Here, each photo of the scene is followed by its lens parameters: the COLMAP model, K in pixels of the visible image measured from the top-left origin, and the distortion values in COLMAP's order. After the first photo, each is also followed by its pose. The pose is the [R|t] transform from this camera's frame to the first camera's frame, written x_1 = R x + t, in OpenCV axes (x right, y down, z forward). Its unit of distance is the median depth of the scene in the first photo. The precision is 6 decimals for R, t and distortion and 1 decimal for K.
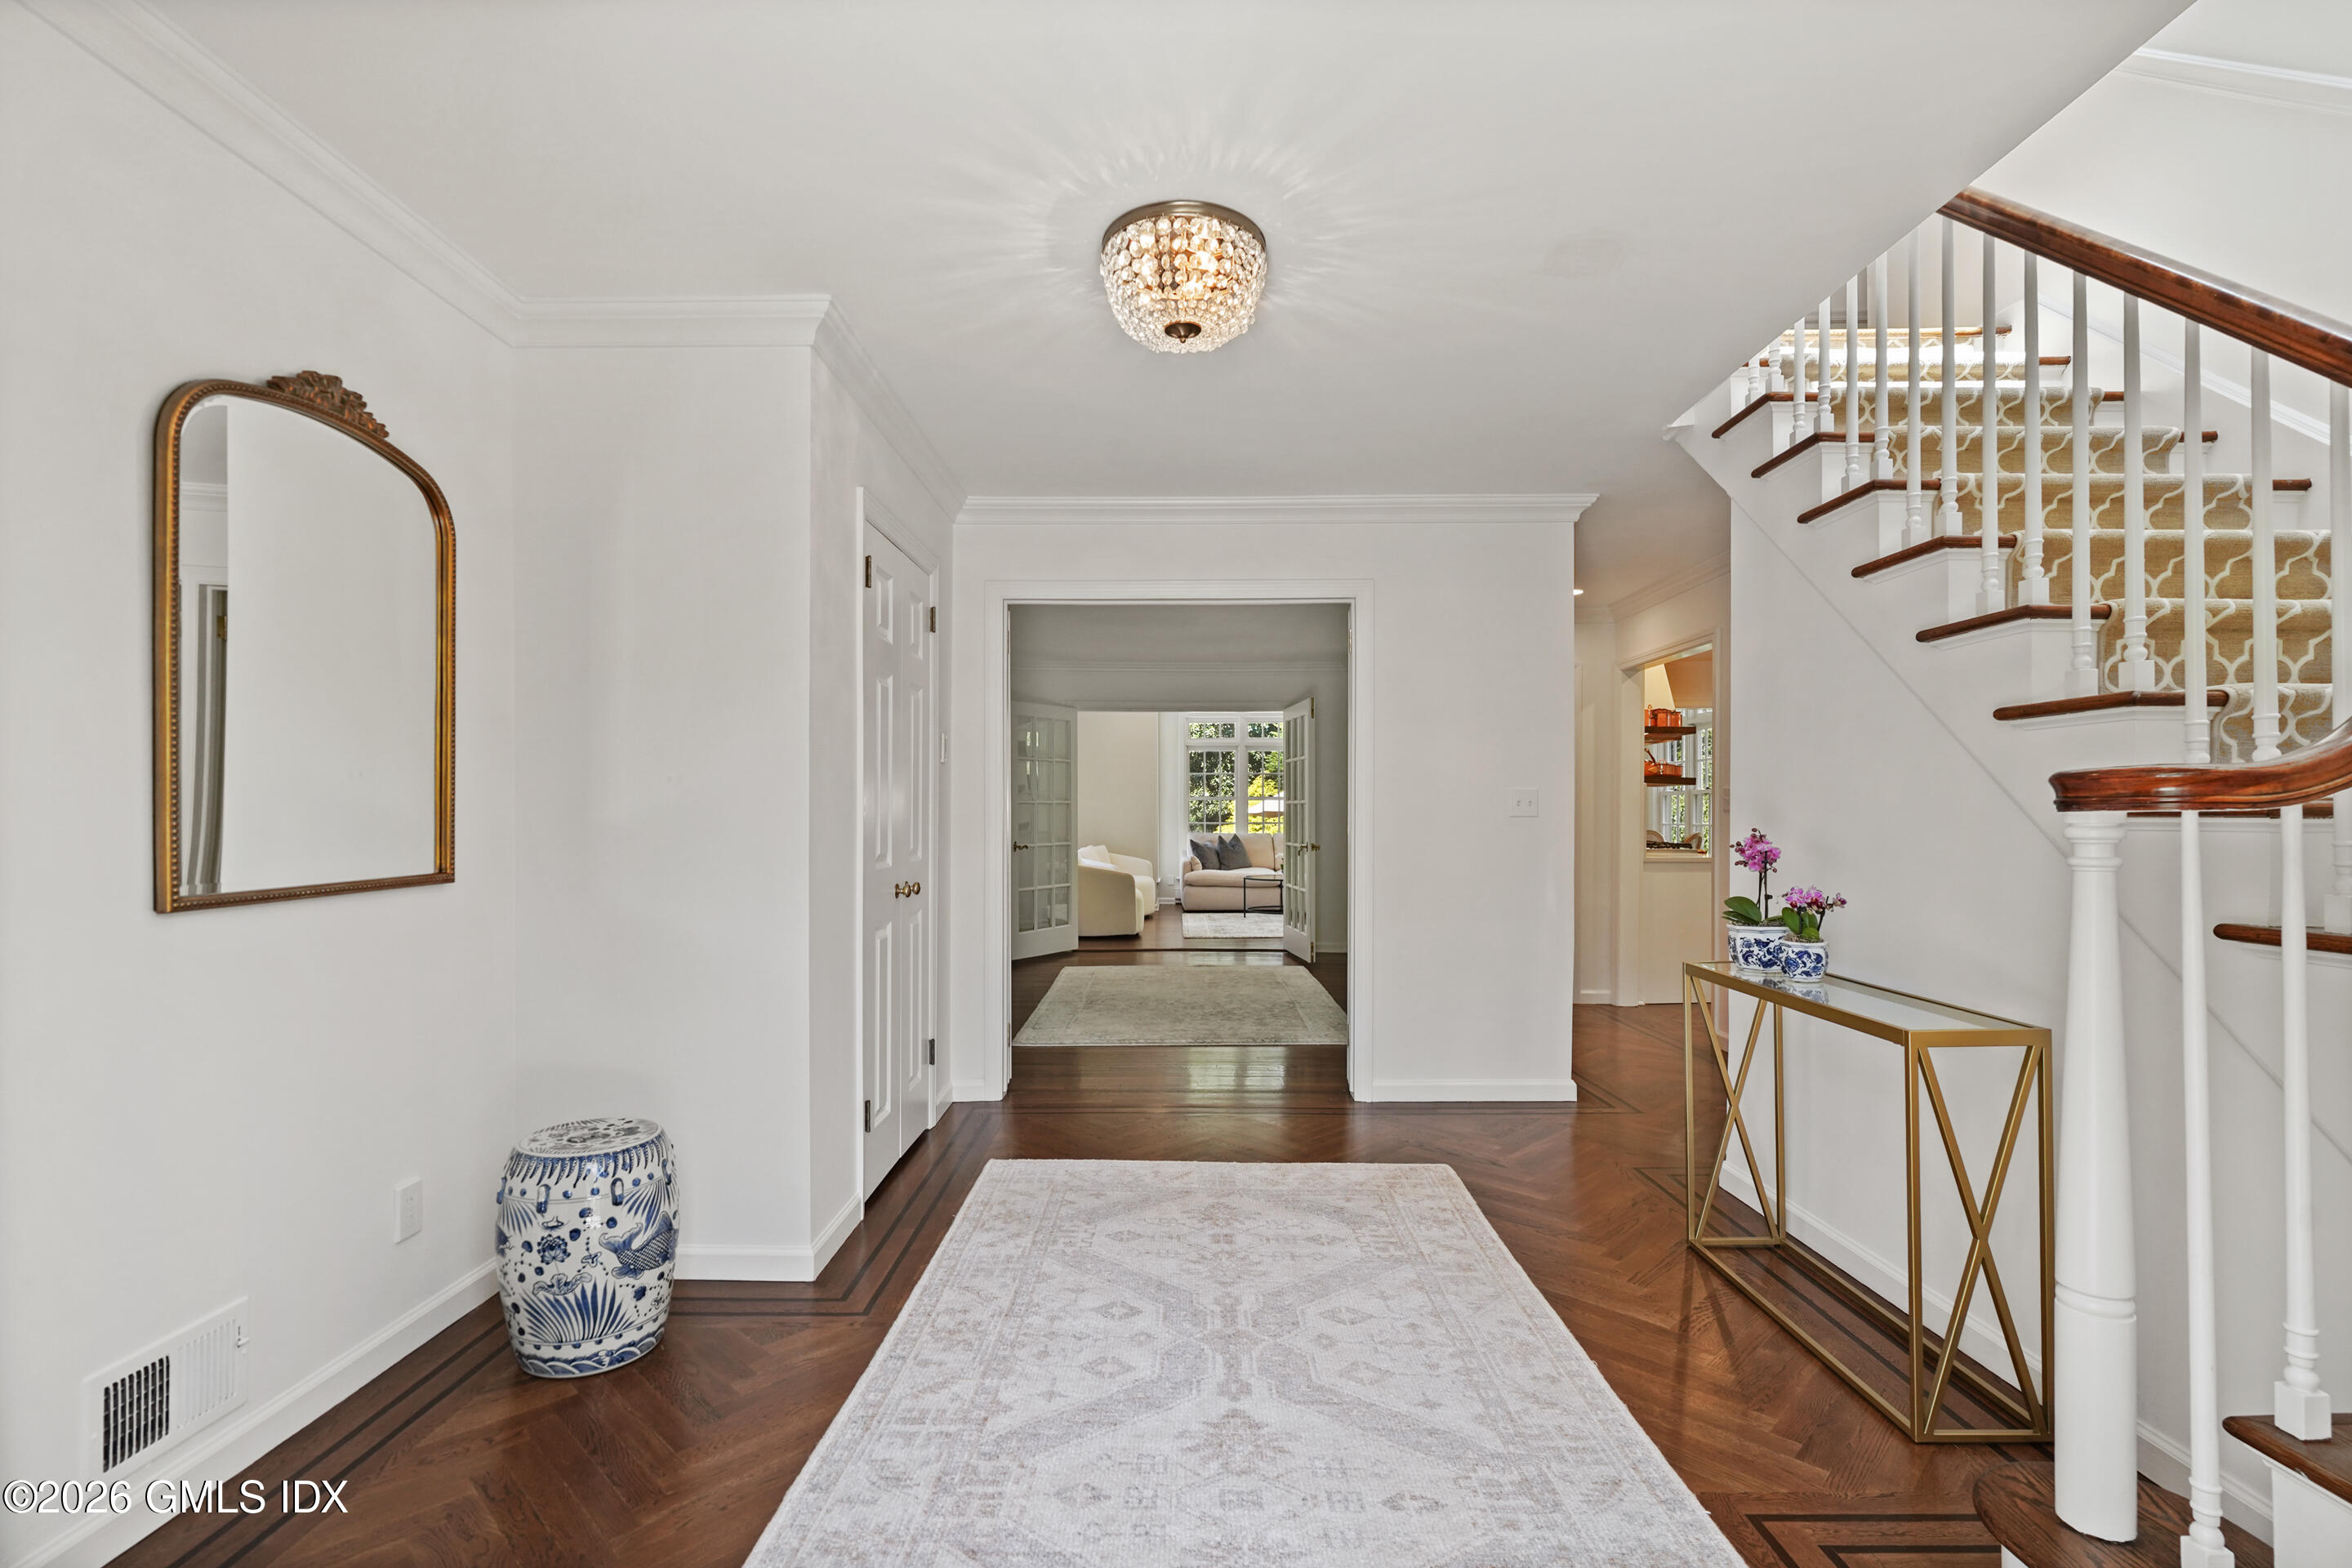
lens RADIAL K [[1087.8, 0, 1159.0], [0, 1087.8, 802.3], [0, 0, 1]] dist [-0.005814, 0.001090]
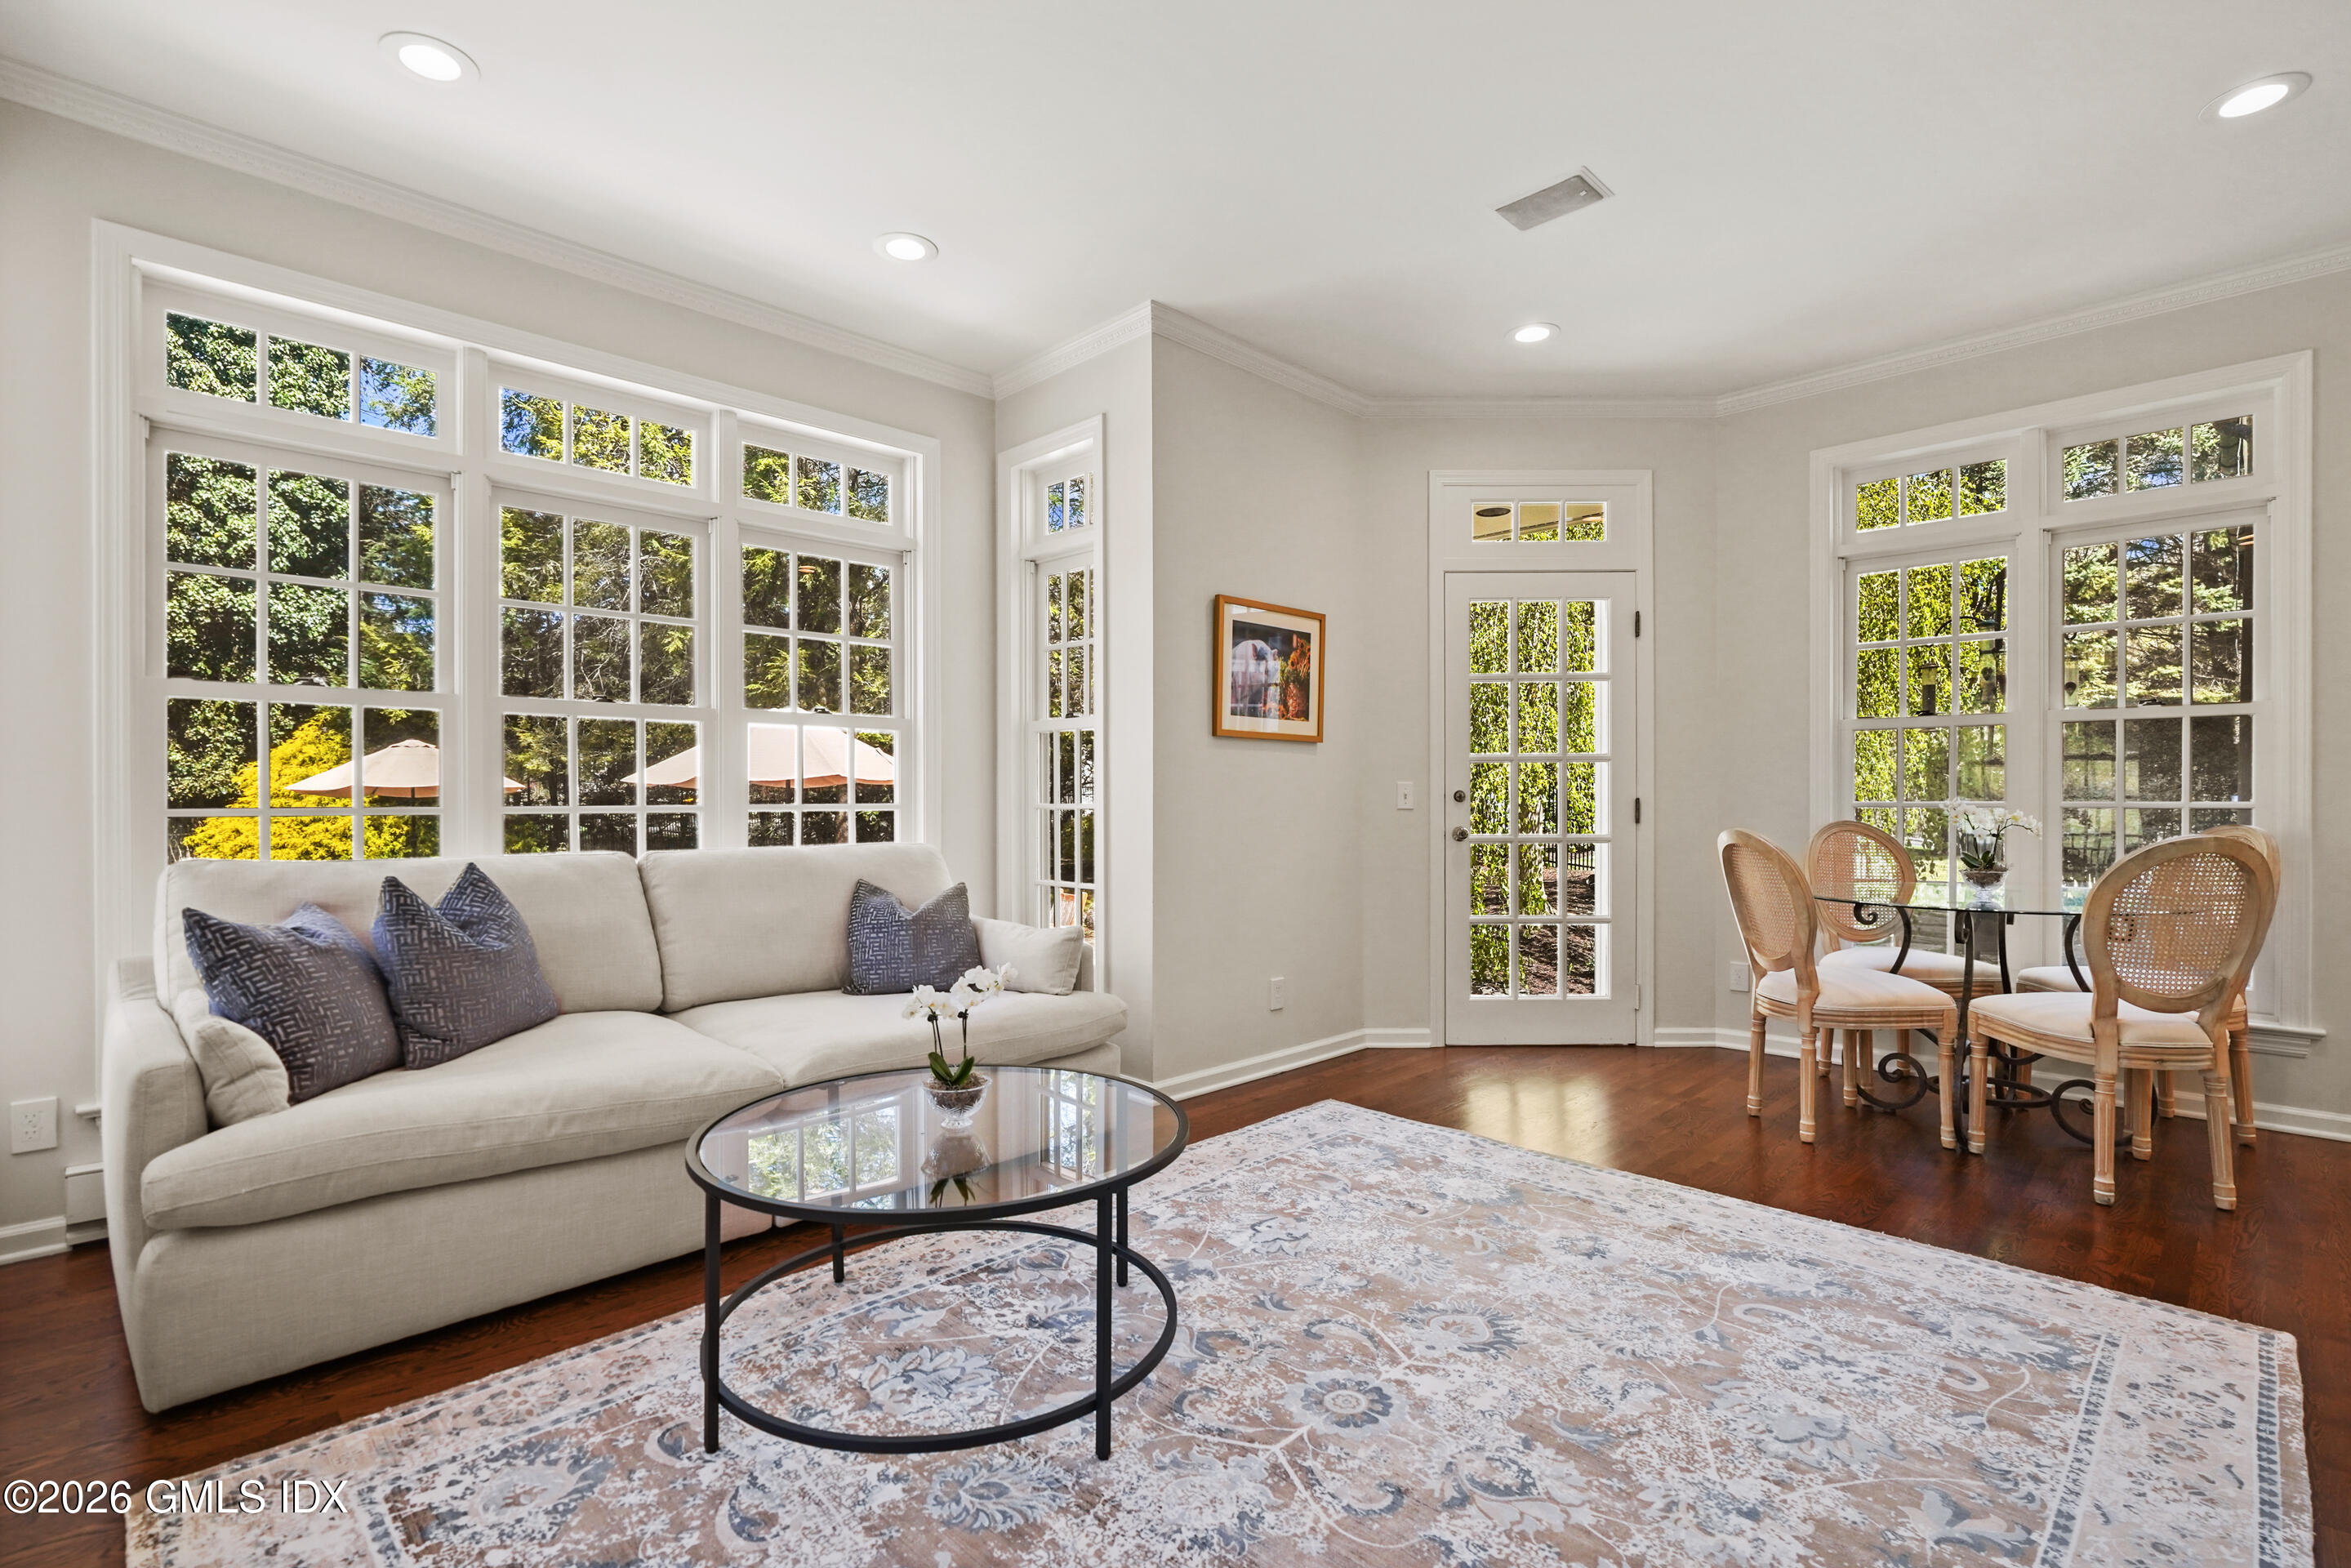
lens RADIAL K [[1094.5, 0, 1171.9], [0, 1094.5, 803.0], [0, 0, 1]] dist [-0.013287, 0.001255]
pose [[0.696098, 0.003370, 0.717939, 0.066024], [-0.011797, 0.999908, 0.006745, 0.064769], [-0.717850, -0.013164, 0.696074, 3.360891]]
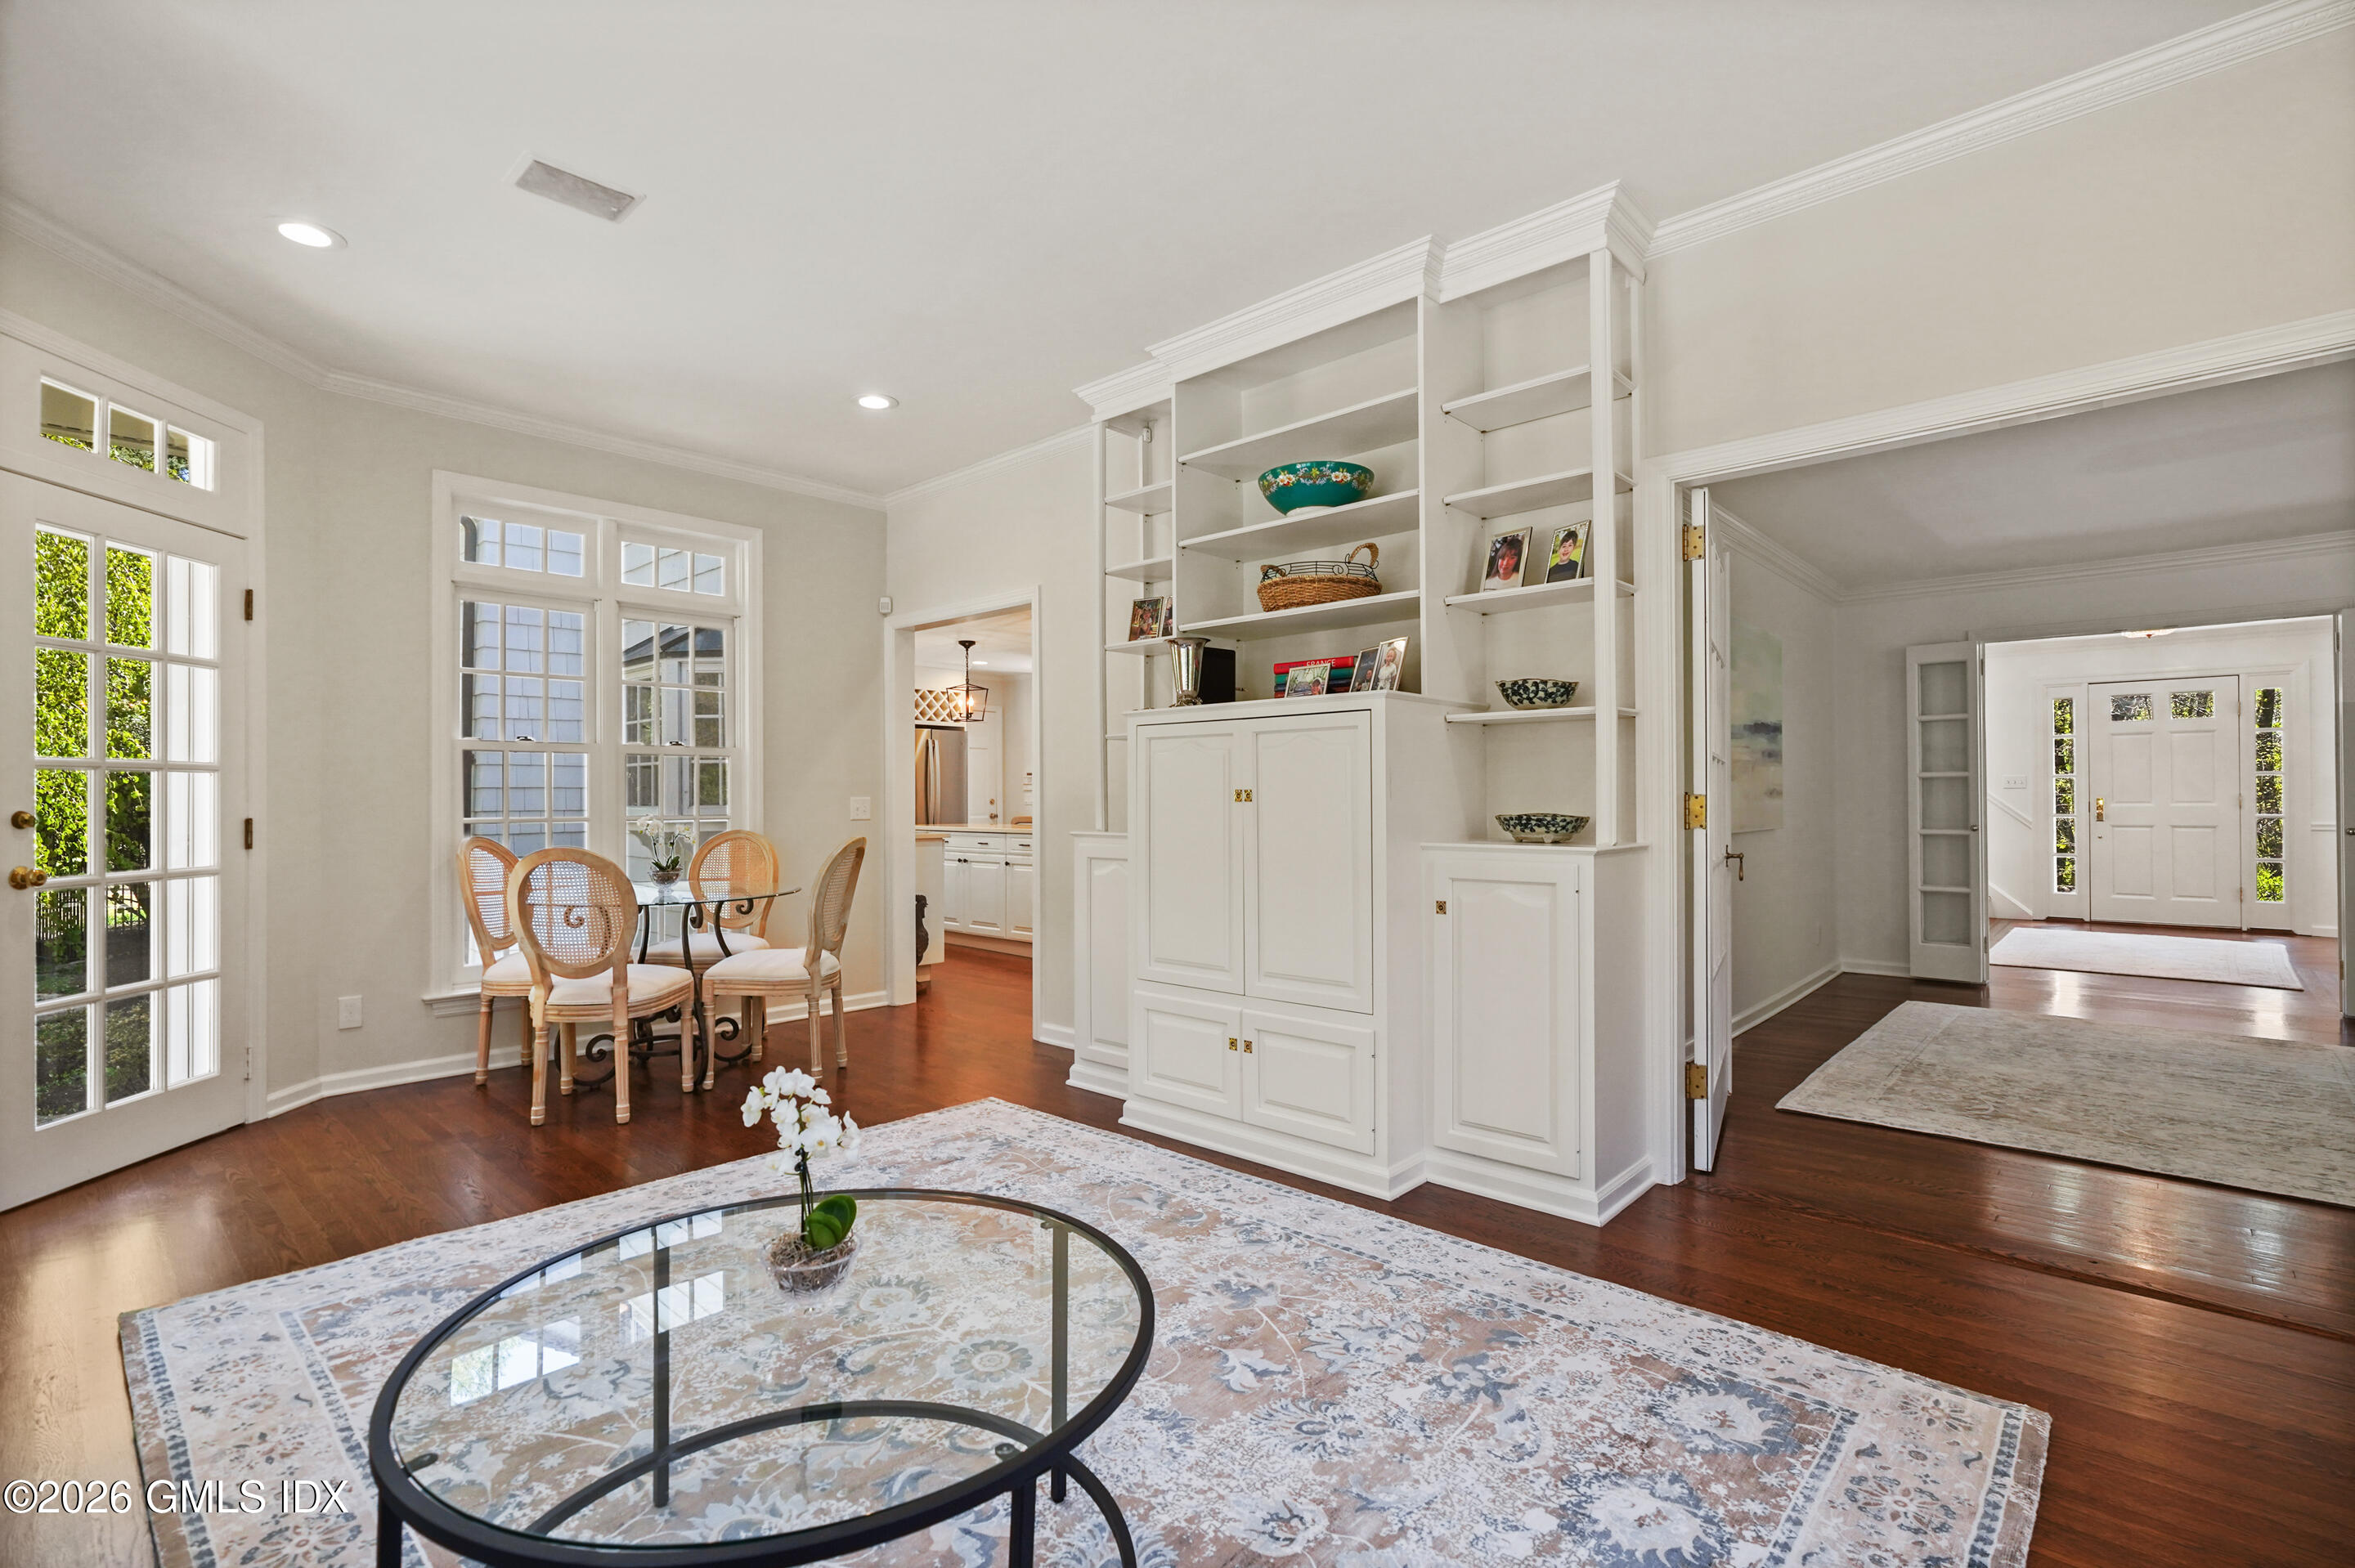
lens RADIAL K [[1069.1, 0, 1138.0], [0, 1069.1, 797.3], [0, 0, 1]] dist [0.013860, 0.000209]
pose [[-0.728835, 0.012157, 0.684581, 0.036476], [0.001184, 0.999863, -0.016495, 0.057698], [-0.684688, -0.011211, -0.728750, 4.132064]]
